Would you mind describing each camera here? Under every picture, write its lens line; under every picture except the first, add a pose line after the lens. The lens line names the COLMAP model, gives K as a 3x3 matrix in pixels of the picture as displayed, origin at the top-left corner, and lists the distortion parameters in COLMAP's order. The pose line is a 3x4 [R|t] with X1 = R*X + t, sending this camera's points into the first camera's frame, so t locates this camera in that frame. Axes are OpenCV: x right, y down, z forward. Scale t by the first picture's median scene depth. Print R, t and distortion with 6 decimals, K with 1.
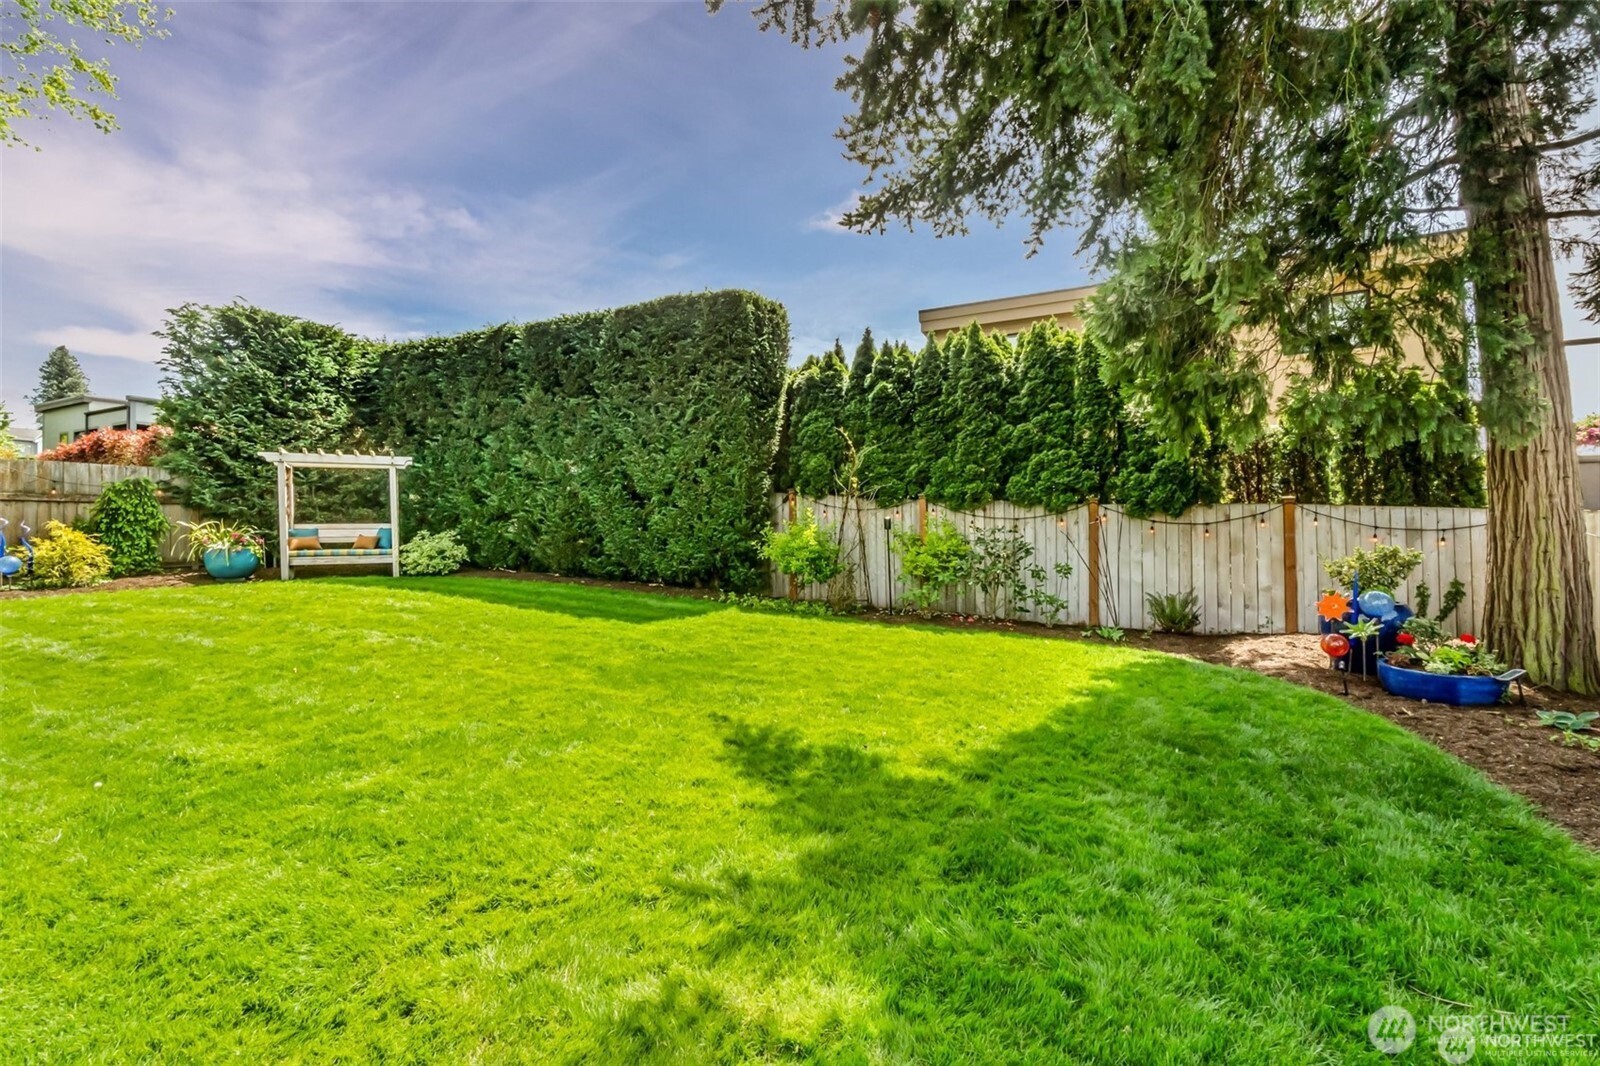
lens RADIAL K [[689.8, 0, 792.8], [0, 689.8, 522.8], [0, 0, 1]] dist [-0.001611, 0.000660]
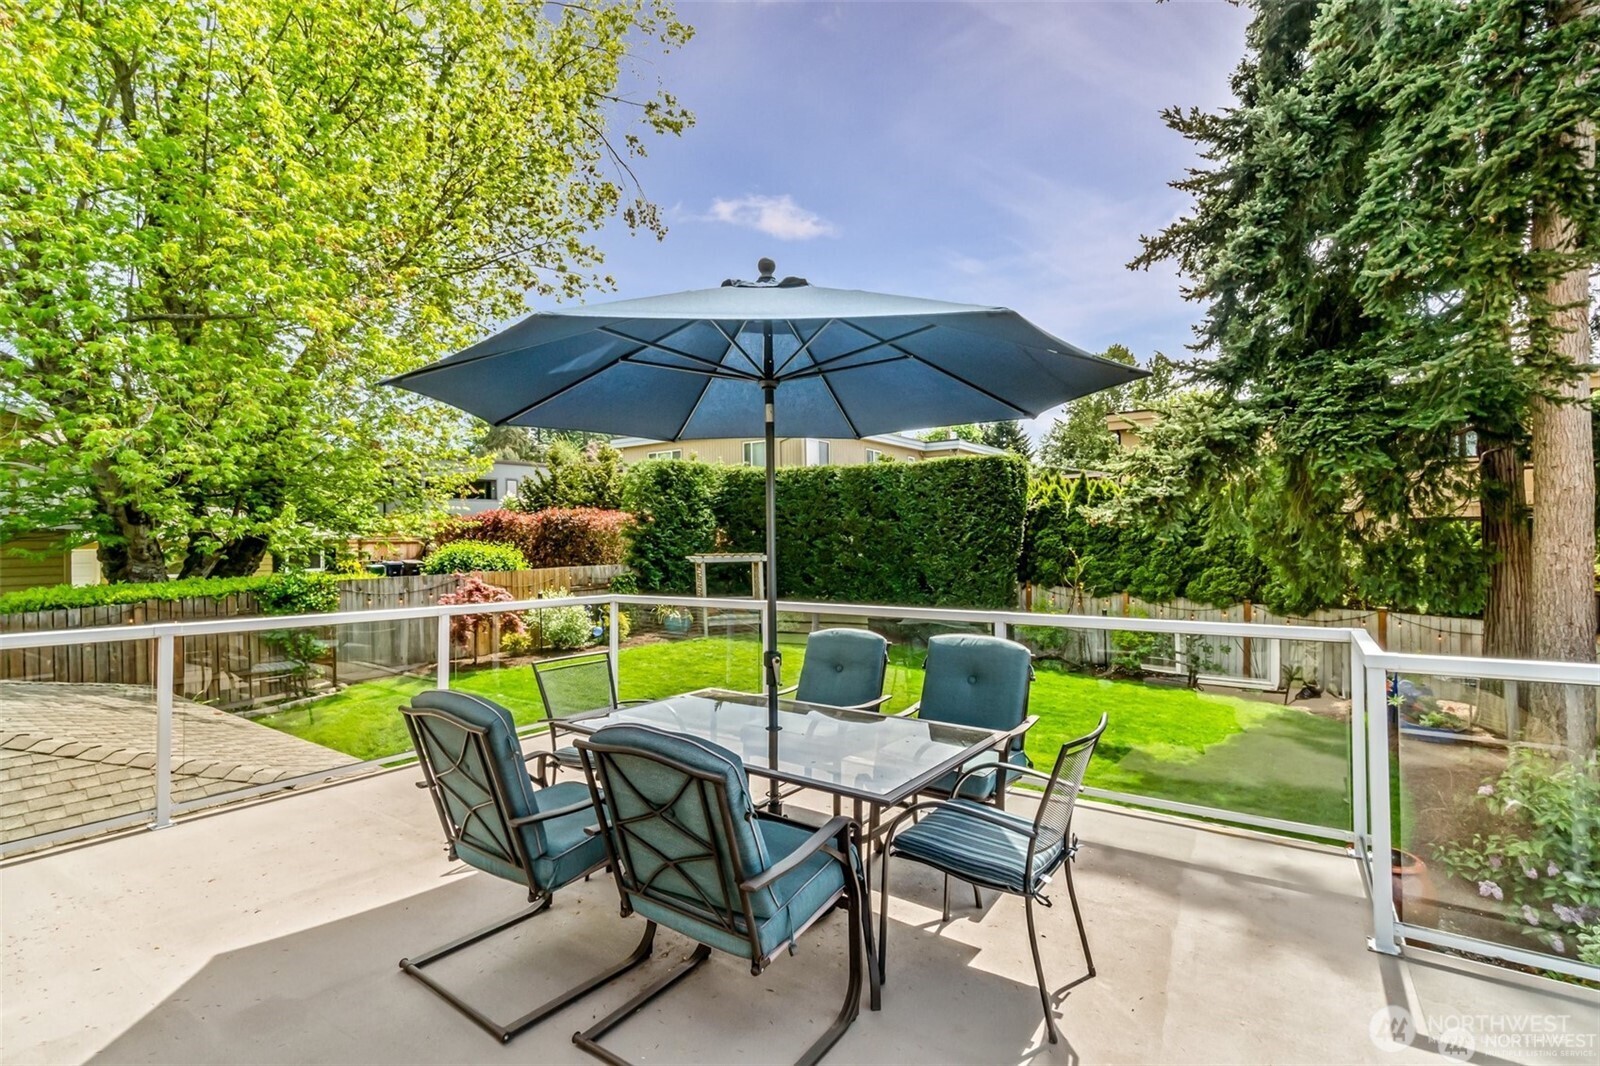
lens RADIAL K [[727.0, 0, 796.8], [0, 727.0, 542.9], [0, 0, 1]] dist [-0.013296, 0.000359]
pose [[0.984945, 0.001716, -0.172861, -0.244941], [0.001780, 0.999797, 0.020068, -0.178043], [0.172861, -0.020074, 0.984742, -0.677067]]
